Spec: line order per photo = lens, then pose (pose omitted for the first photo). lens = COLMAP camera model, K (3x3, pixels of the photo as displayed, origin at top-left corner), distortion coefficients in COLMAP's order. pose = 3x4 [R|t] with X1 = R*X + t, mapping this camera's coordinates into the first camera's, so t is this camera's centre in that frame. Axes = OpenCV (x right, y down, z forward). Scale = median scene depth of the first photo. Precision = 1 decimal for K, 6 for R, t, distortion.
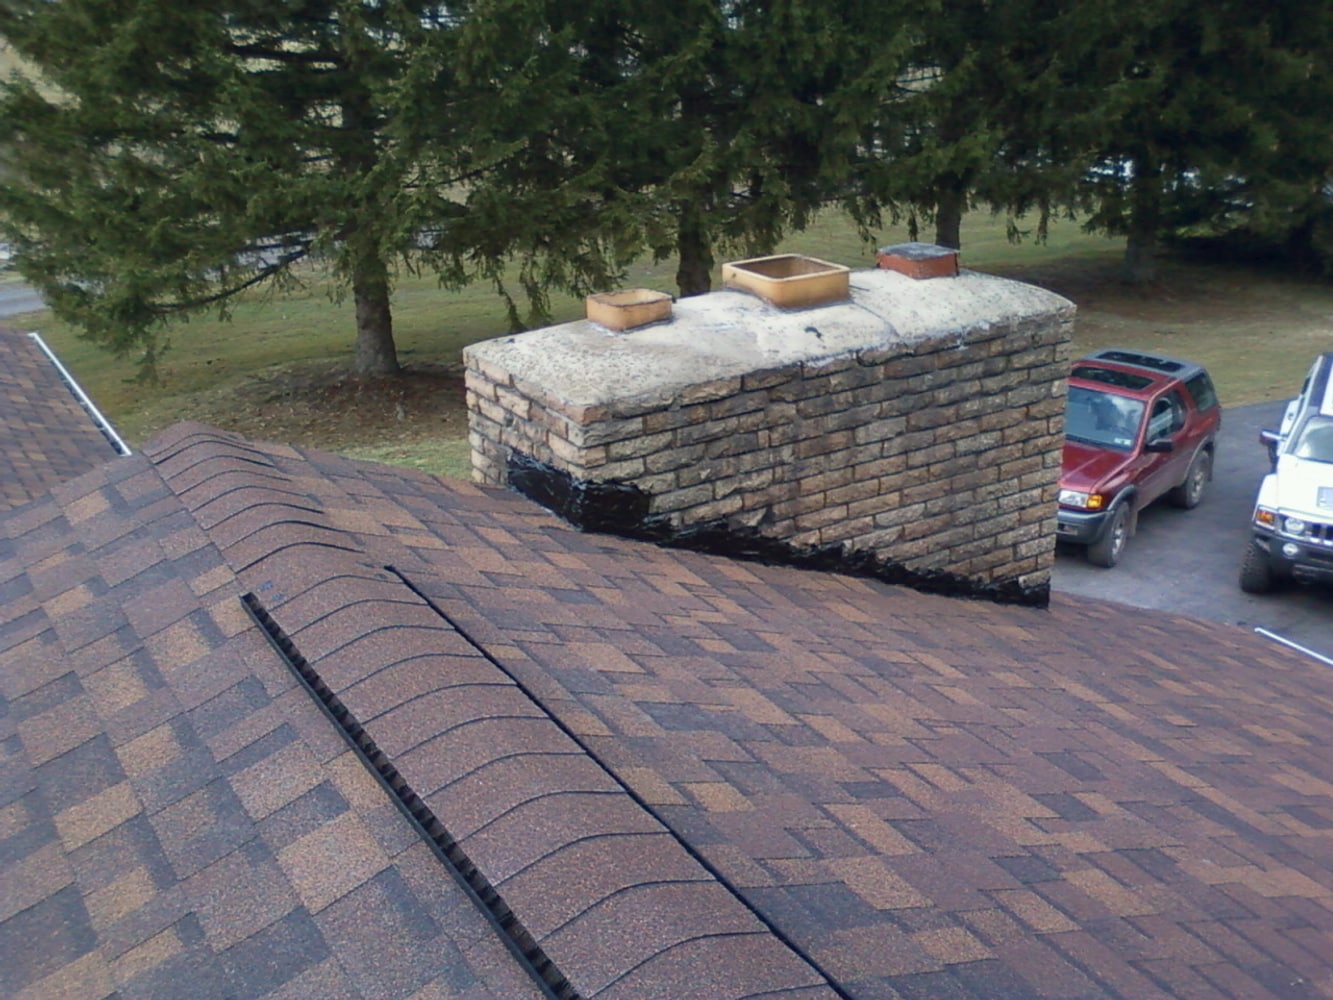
lens RADIAL K [[1360.3, 0, 670.7], [0, 1360.3, 499.3], [0, 0, 1]] dist [-0.033010, 0.000000]
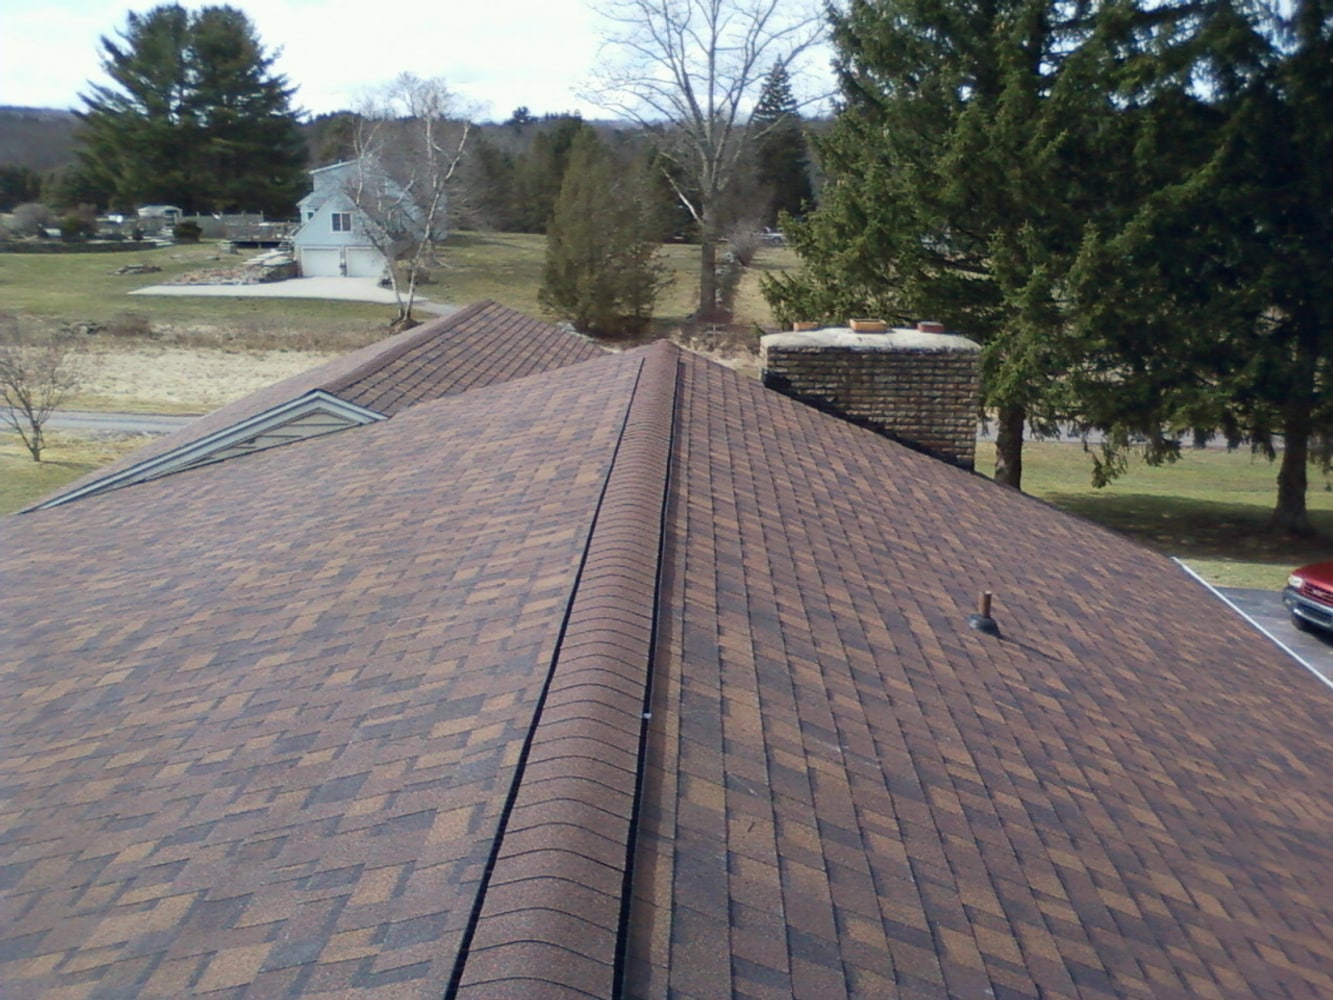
lens RADIAL K [[1360.3, 0, 674.0], [0, 1360.3, 510.9], [0, 0, 1]] dist [-0.033010, 0.000000]
pose [[0.829781, 0.149094, -0.537805, 1.318449], [-0.227978, 0.970139, -0.082800, 0.536617], [0.509401, 0.191313, 0.838993, -1.507205]]
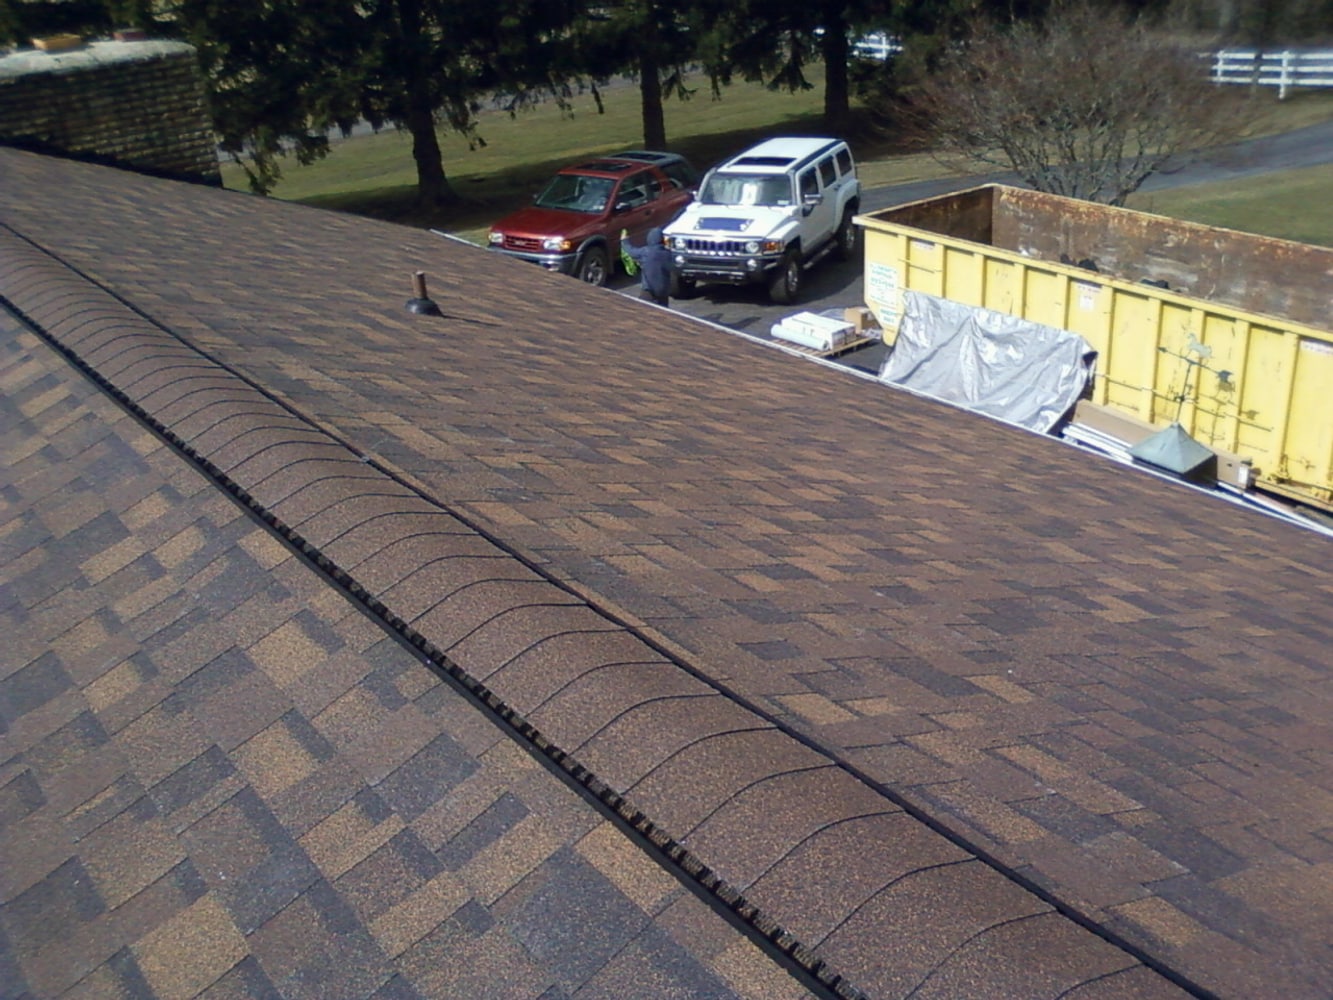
lens RADIAL K [[1360.3, 0, 597.7], [0, 1360.3, 490.4], [0, 0, 1]] dist [-0.033010, 0.000000]
pose [[0.996729, -0.080770, 0.002883, 0.967515], [0.080522, 0.995471, 0.050529, 0.586637], [-0.006951, -0.050132, 0.998718, -1.460254]]
